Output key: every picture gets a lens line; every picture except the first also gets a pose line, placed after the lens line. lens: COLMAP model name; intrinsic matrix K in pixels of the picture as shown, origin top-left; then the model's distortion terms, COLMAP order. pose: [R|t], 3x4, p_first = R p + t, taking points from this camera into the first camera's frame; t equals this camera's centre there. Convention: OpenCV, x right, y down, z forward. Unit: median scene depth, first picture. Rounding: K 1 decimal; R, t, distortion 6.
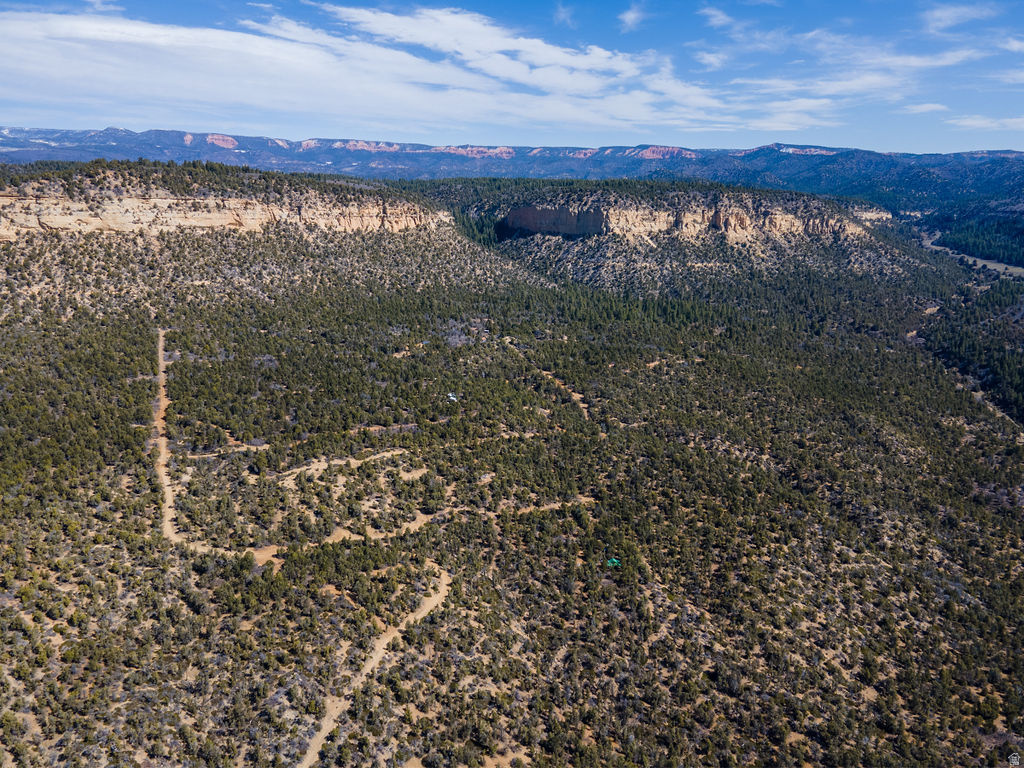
lens RADIAL K [[738.7, 0, 507.4], [0, 738.7, 391.0], [0, 0, 1]] dist [0.036325, 0.019301]
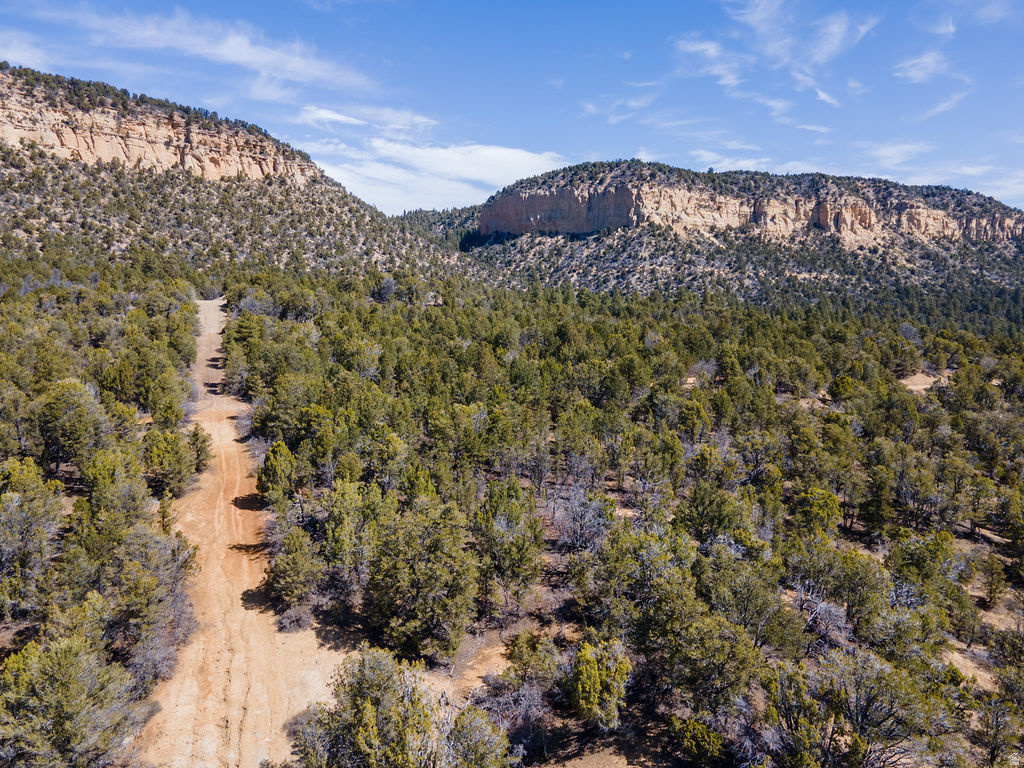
lens RADIAL K [[738.7, 0, 506.8], [0, 738.7, 378.0], [0, 0, 1]] dist [0.036325, 0.019301]
pose [[0.998957, -0.006670, -0.045171, 0.054761], [-0.000416, 0.987902, -0.155078, -0.004672], [0.045659, 0.154936, 0.986869, 0.427125]]
